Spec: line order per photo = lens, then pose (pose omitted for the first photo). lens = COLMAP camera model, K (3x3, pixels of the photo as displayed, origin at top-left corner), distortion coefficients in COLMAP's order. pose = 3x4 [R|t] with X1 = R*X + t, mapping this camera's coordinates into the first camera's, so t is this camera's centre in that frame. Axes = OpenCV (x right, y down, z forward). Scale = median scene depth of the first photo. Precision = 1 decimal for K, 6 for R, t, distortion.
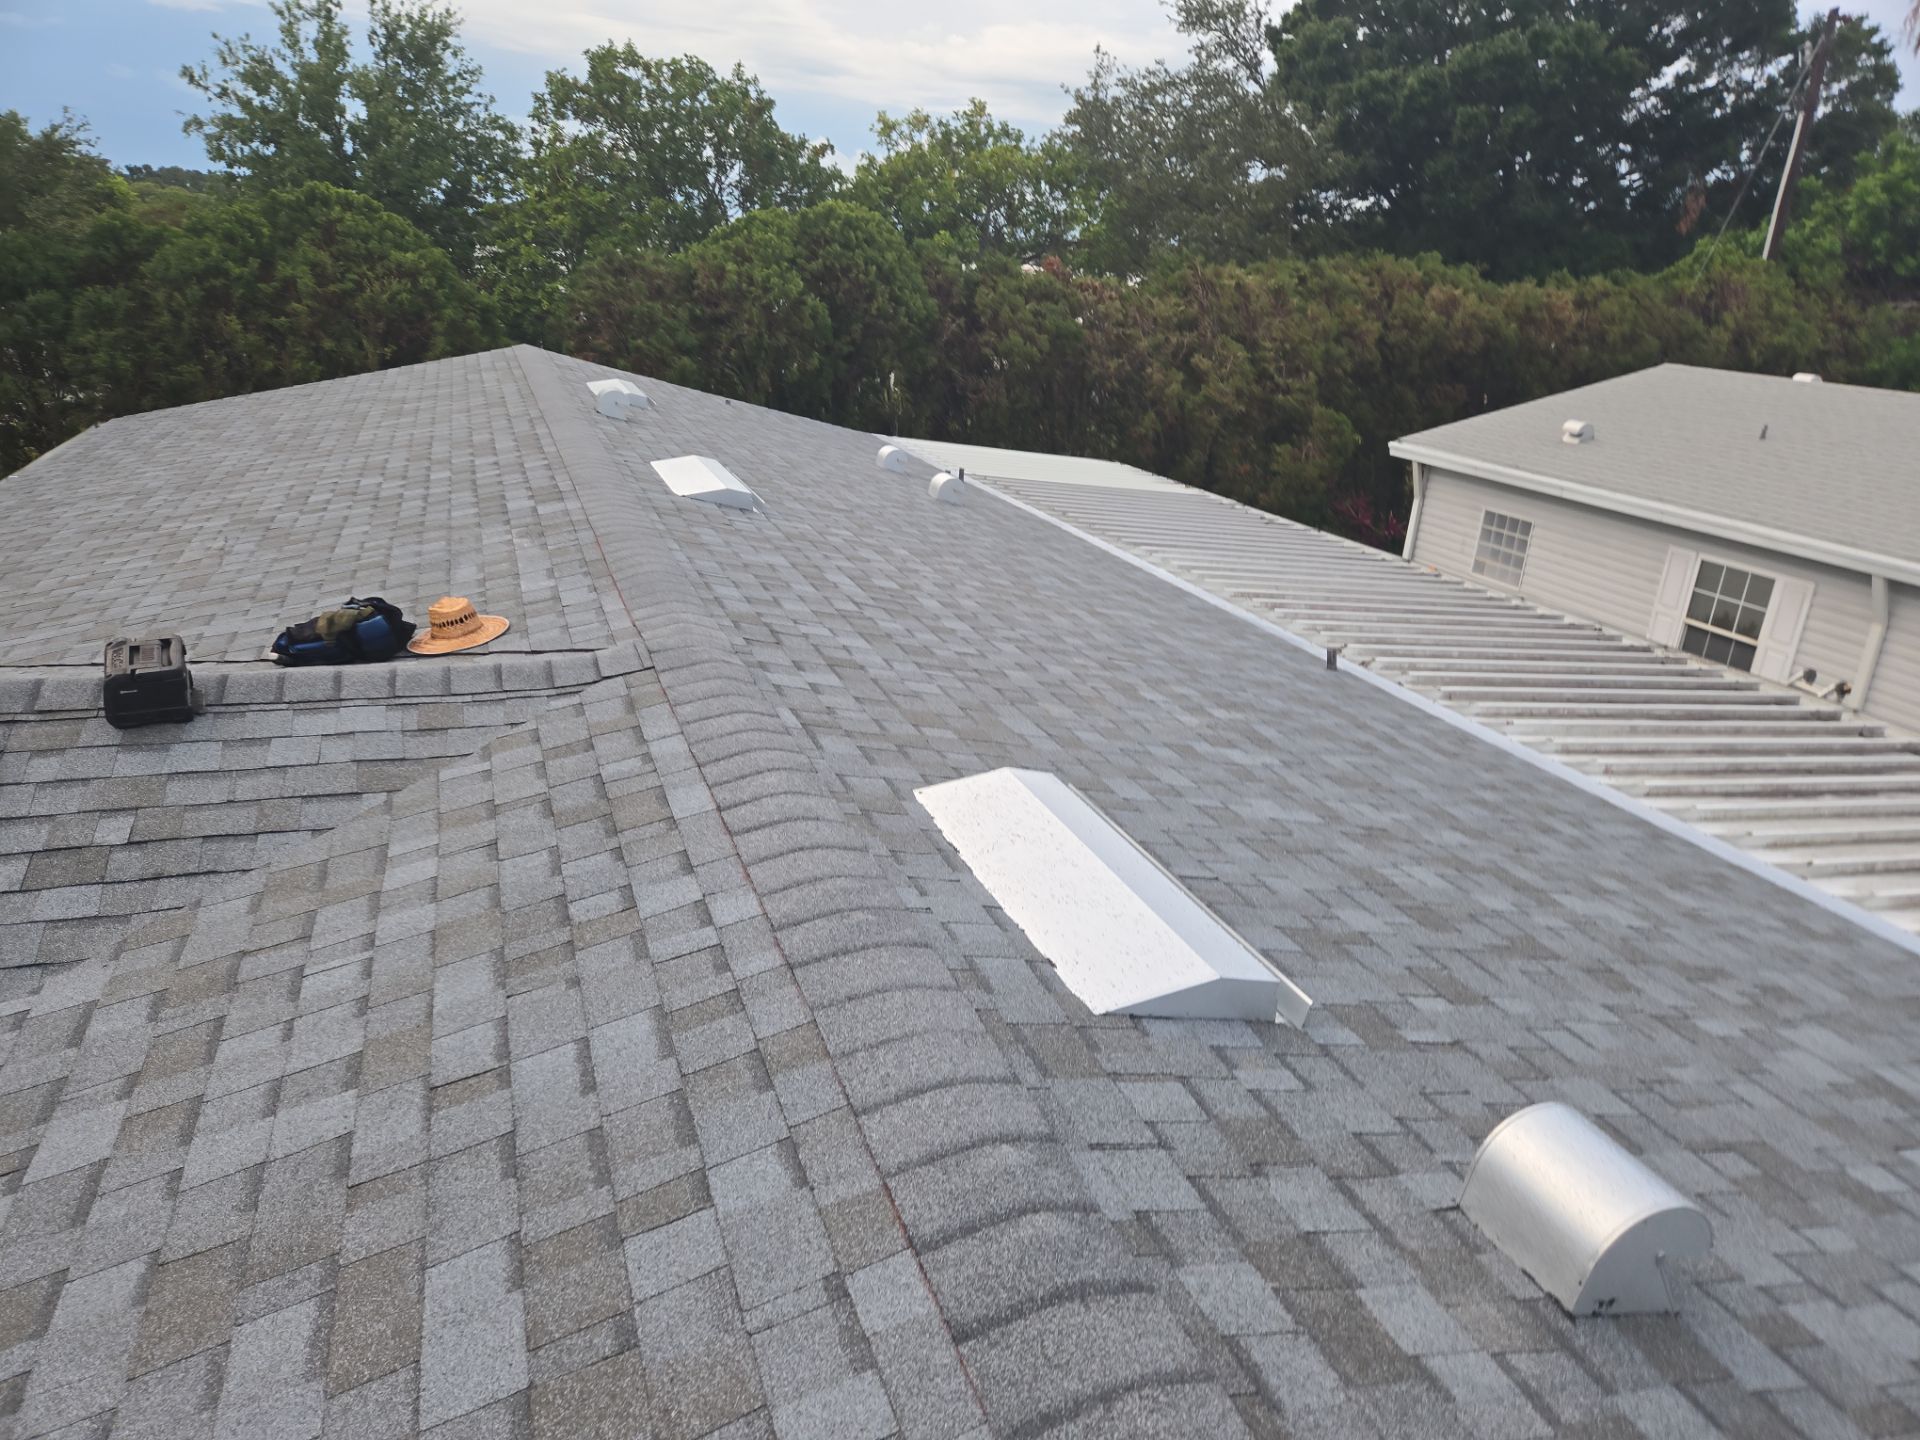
lens RADIAL K [[1281.3, 0, 961.0], [0, 1281.3, 734.7], [0, 0, 1]] dist [0.082888, -0.067023]
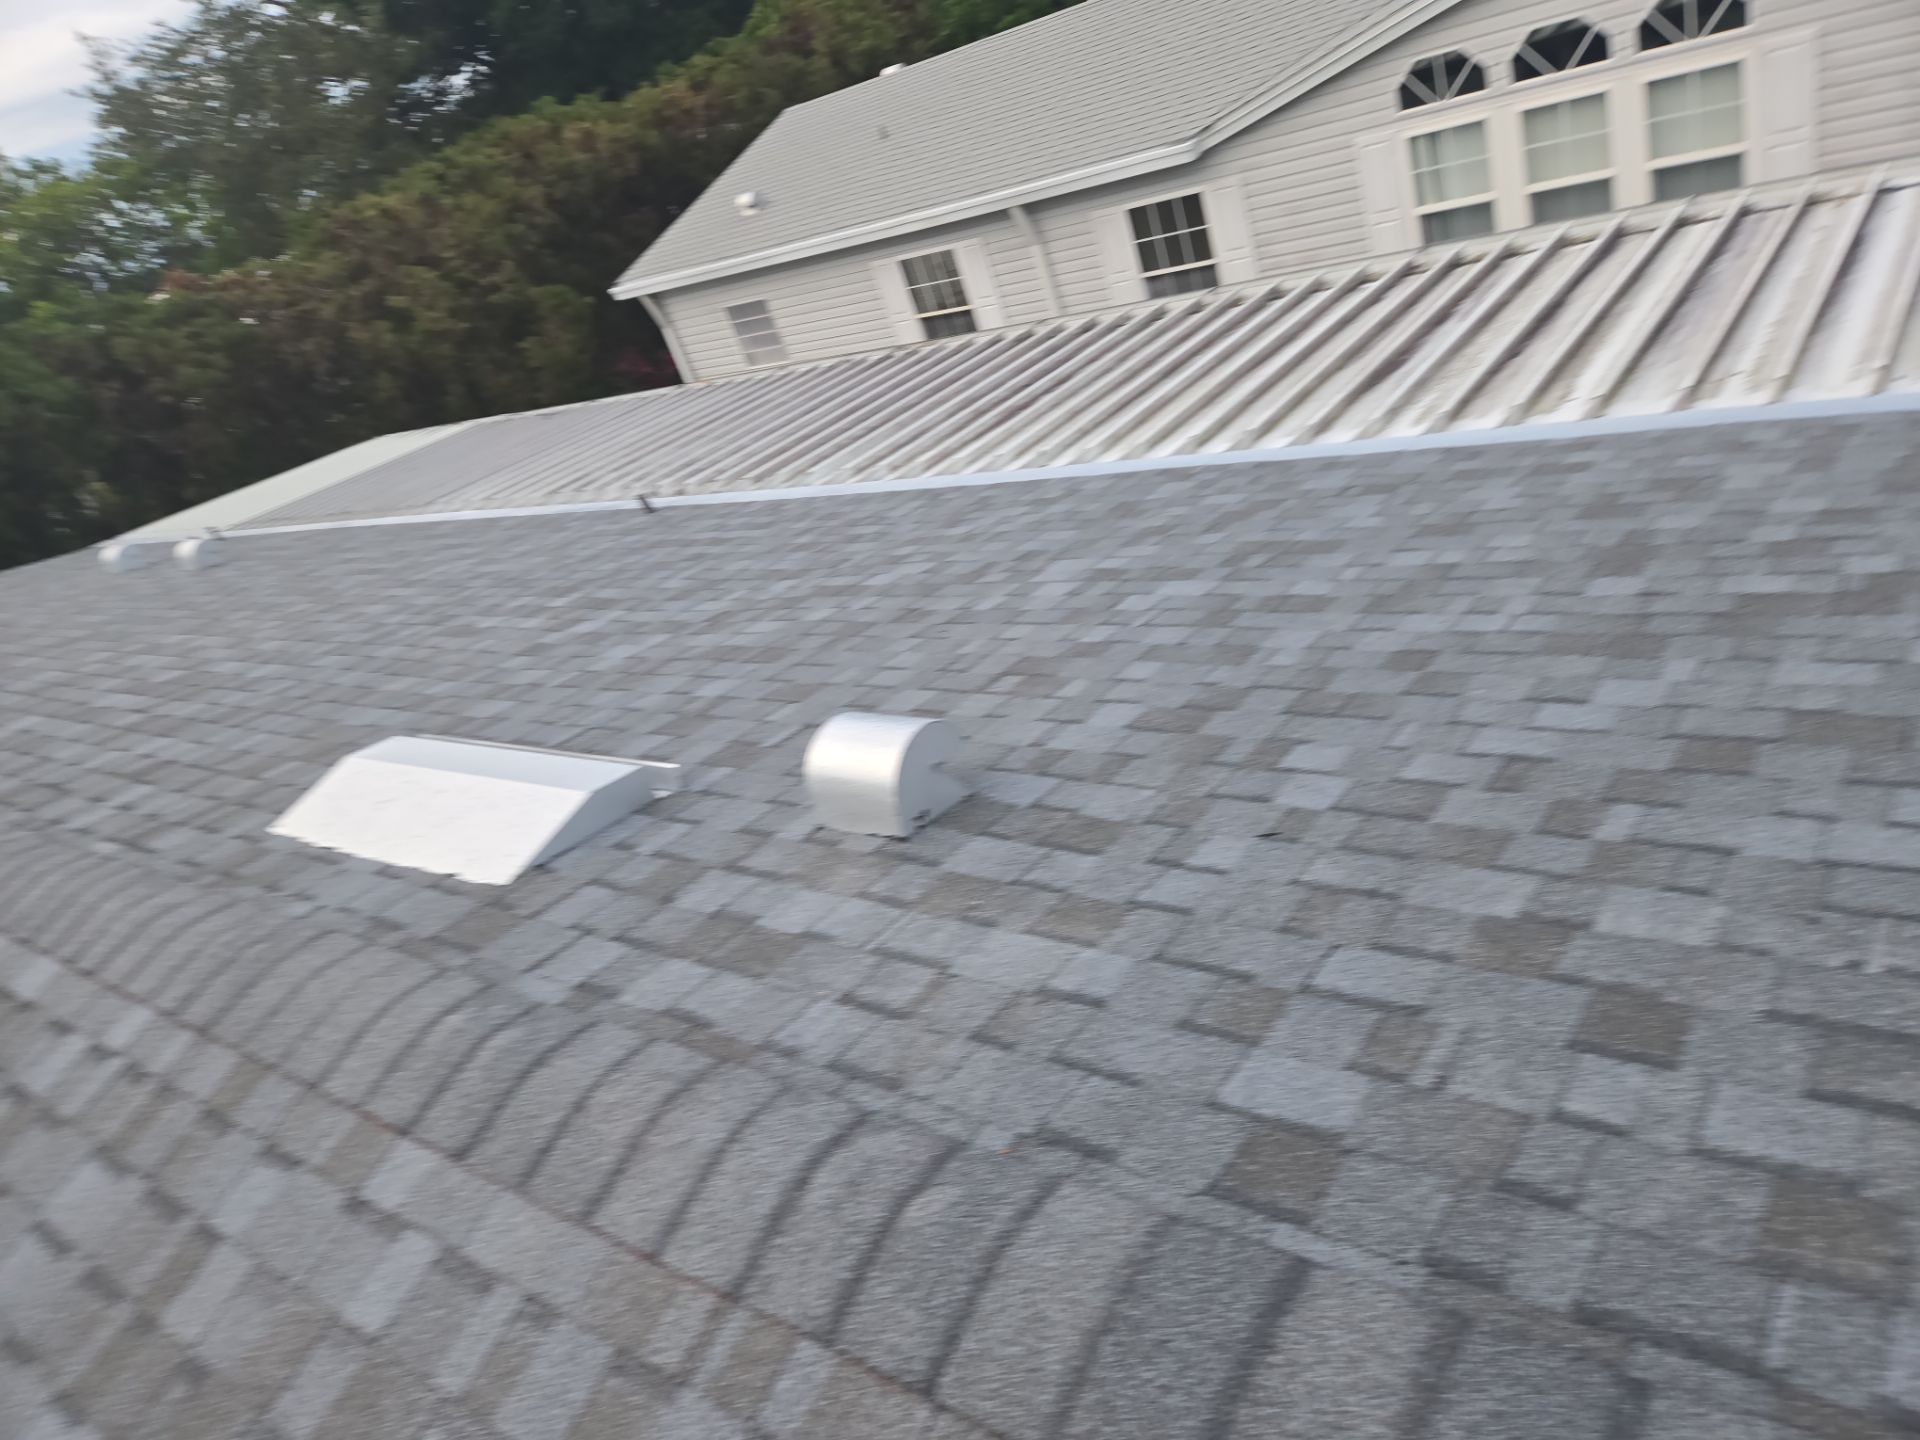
lens RADIAL K [[1281.3, 0, 968.2], [0, 1281.3, 723.7], [0, 0, 1]] dist [0.082888, -0.067023]
pose [[0.756780, -0.564479, 0.329617, 0.069324], [0.535158, 0.824592, 0.183450, 0.065340], [-0.375353, 0.037566, 0.926120, -0.110744]]
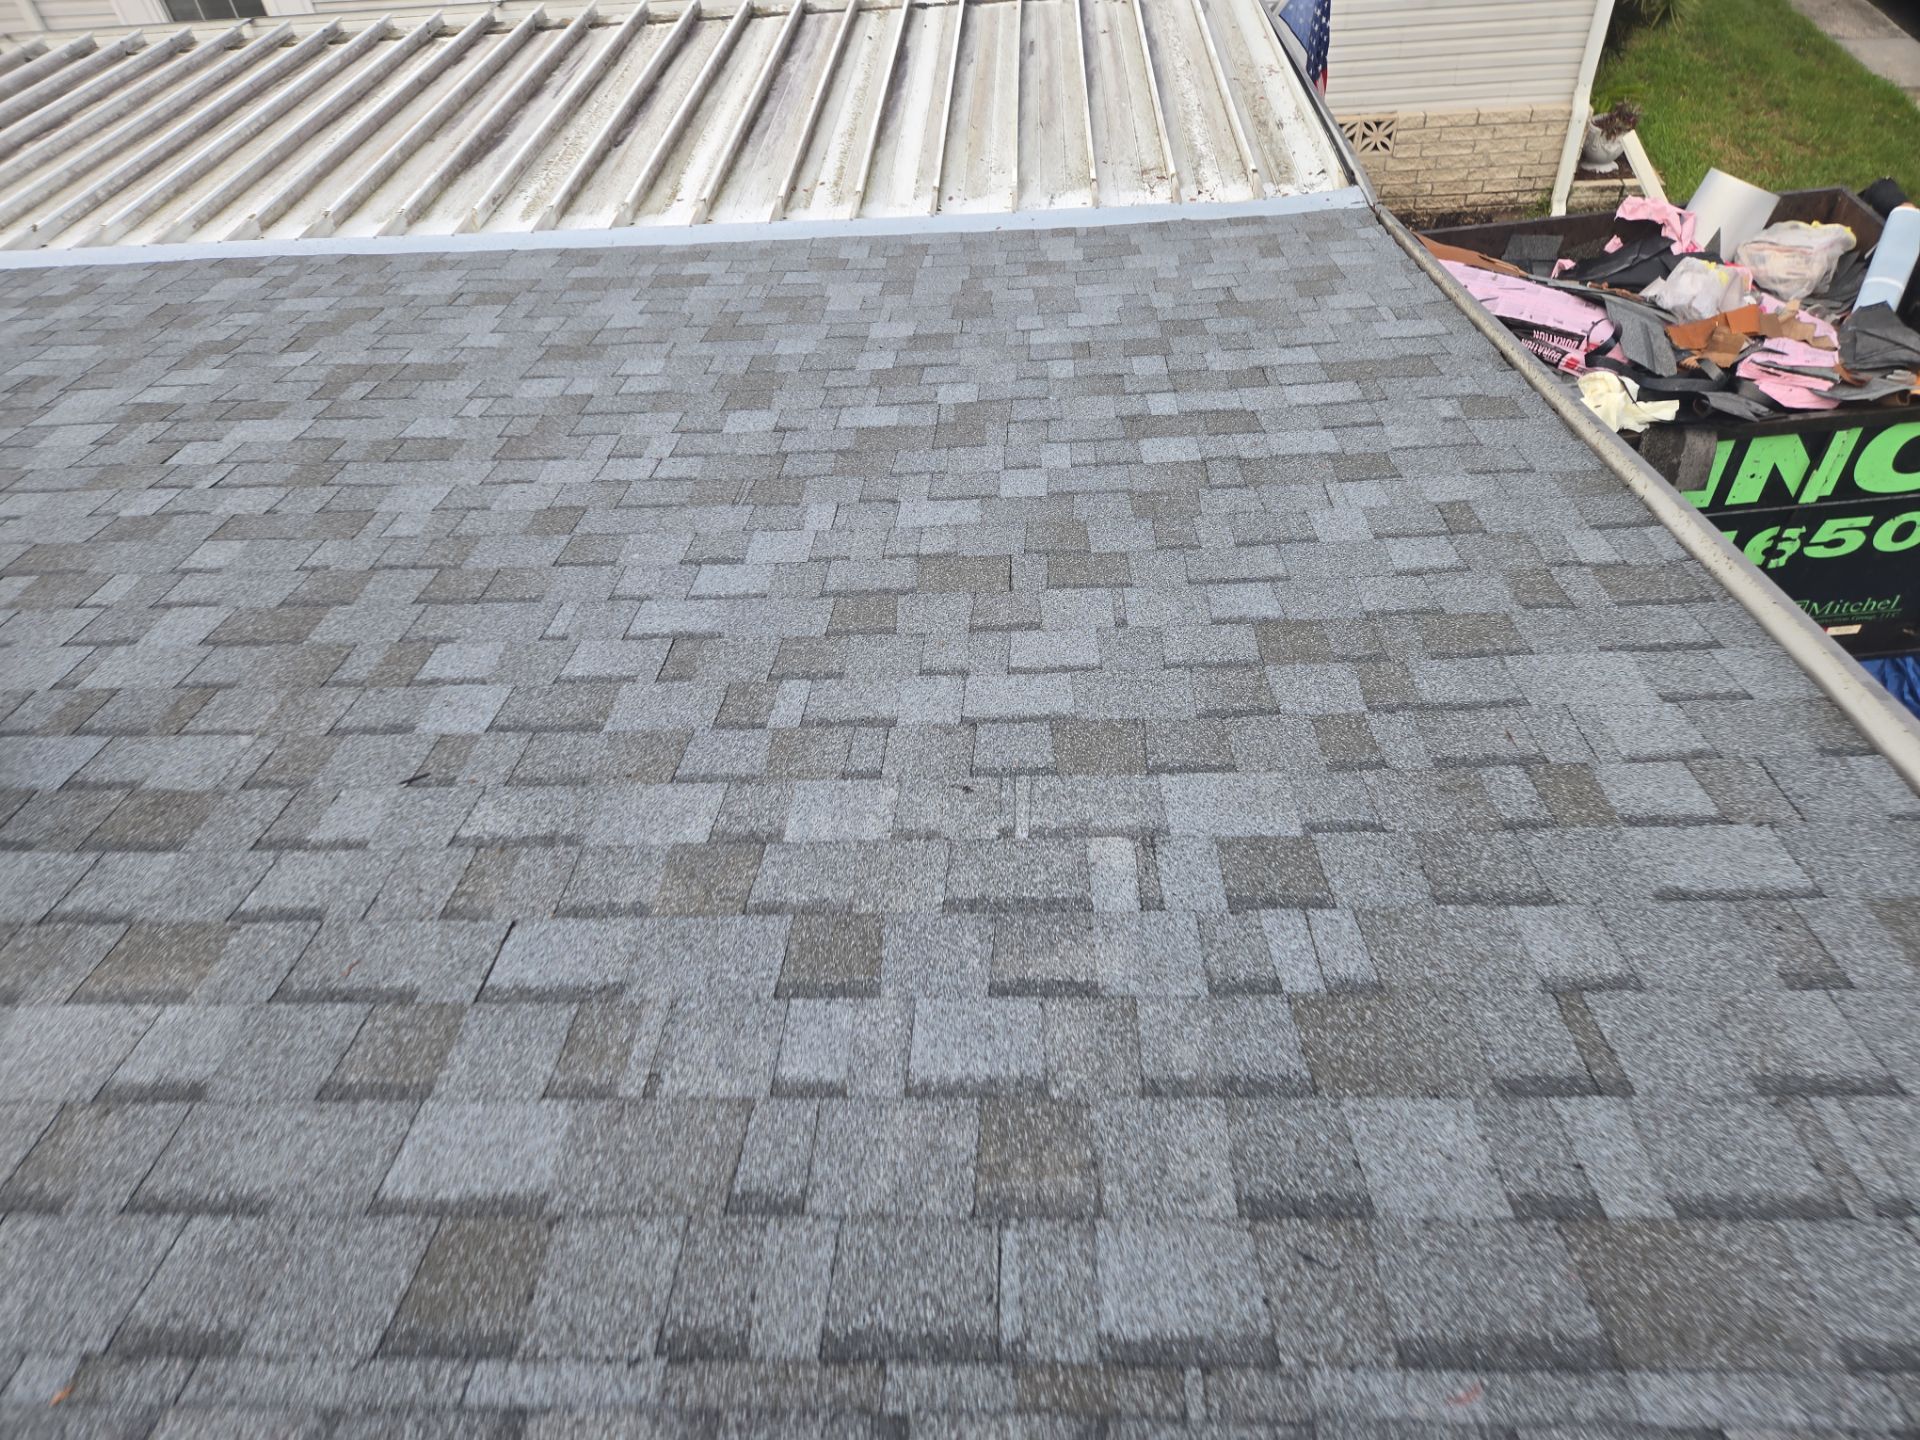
lens RADIAL K [[1281.3, 0, 948.4], [0, 1281.3, 709.2], [0, 0, 1]] dist [0.082888, -0.067023]
pose [[0.377358, -0.718088, 0.584766, 0.144030], [0.408234, 0.695775, 0.590967, 0.066416], [-0.831231, 0.015715, 0.555704, -0.053046]]
